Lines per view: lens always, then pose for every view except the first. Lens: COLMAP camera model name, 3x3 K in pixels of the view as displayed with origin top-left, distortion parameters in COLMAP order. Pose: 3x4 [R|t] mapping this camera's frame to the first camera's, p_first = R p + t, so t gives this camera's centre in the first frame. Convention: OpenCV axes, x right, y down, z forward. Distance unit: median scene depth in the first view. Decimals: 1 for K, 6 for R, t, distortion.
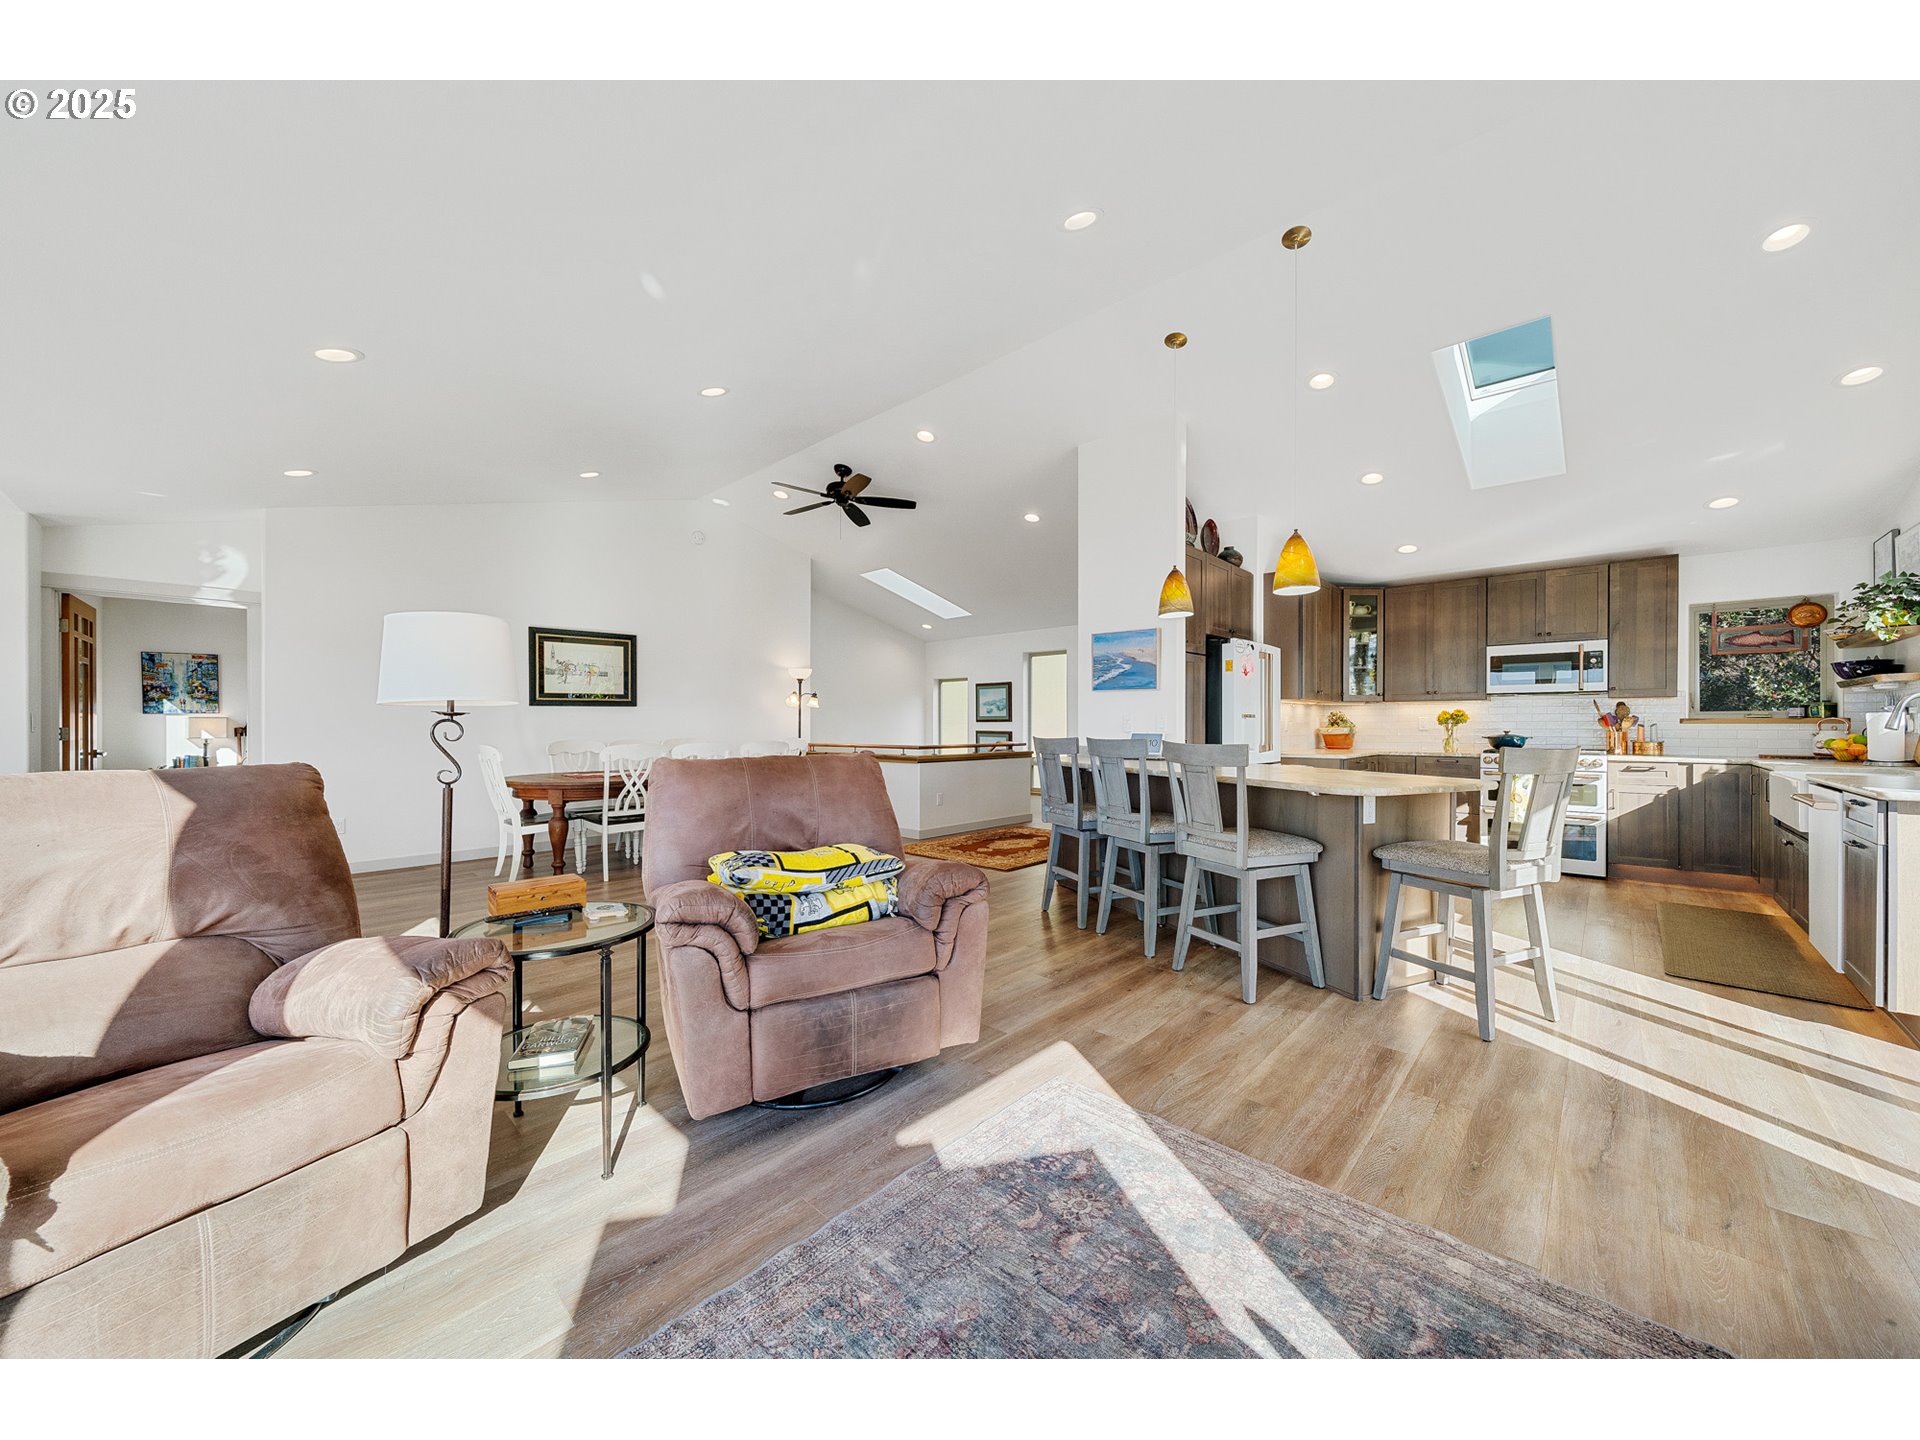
lens RADIAL K [[702.8, 0, 960.6], [0, 702.8, 725.6], [0, 0, 1]] dist [-0.000263, -0.000496]
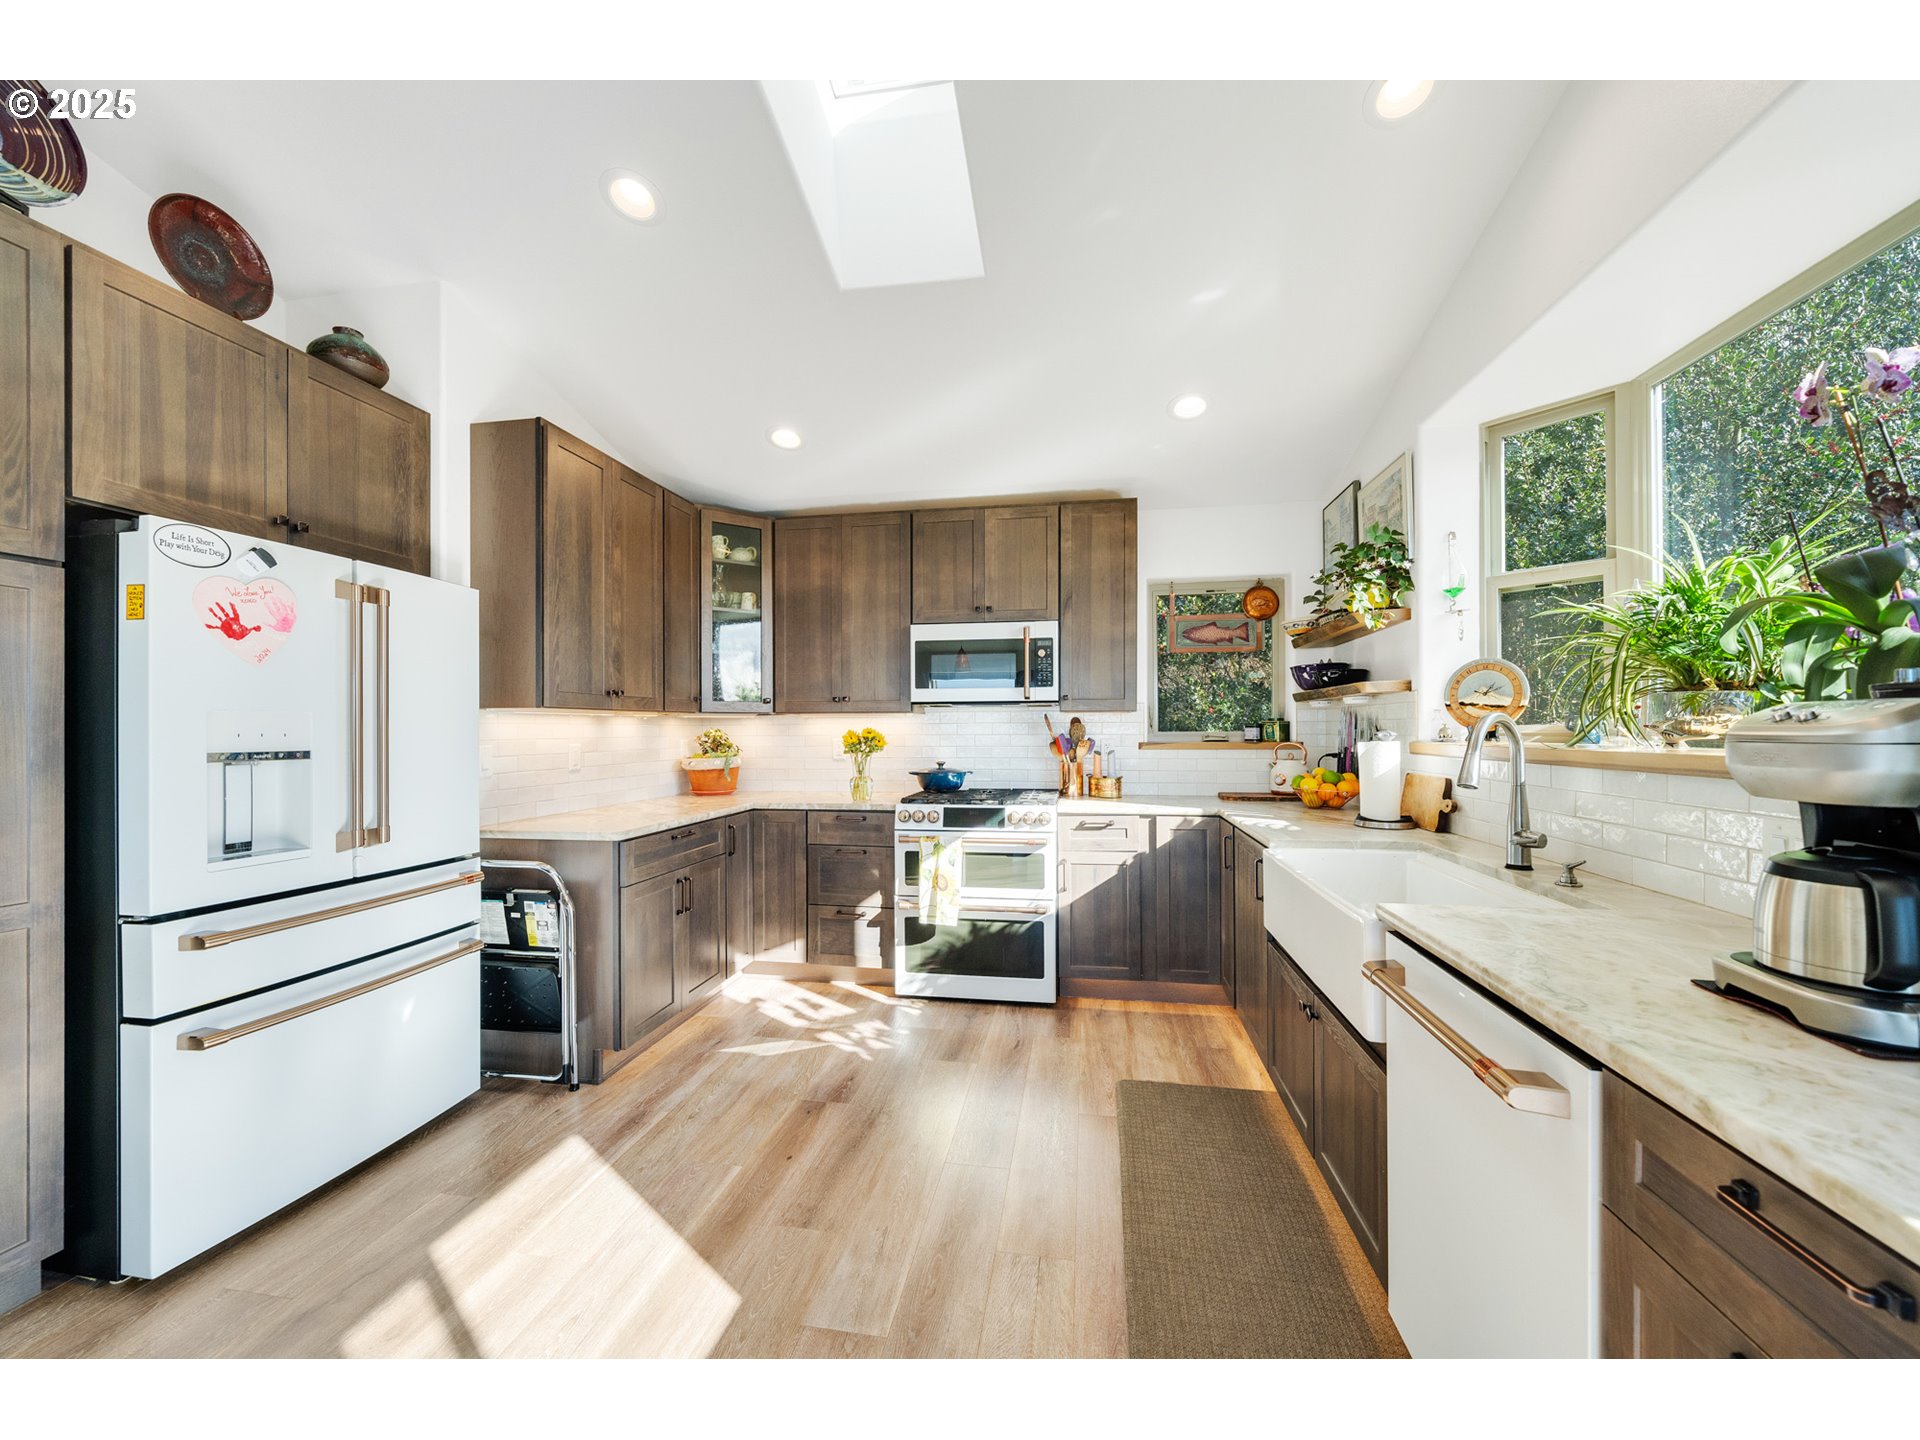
lens RADIAL K [[800.2, 0, 953.3], [0, 800.2, 727.8], [0, 0, 1]] dist [-0.001041, 0.000002]
pose [[0.834434, -0.002467, 0.551102, 0.434343], [0.005727, 0.999975, -0.004195, -0.022165], [-0.551078, 0.006657, 0.834428, 0.439525]]
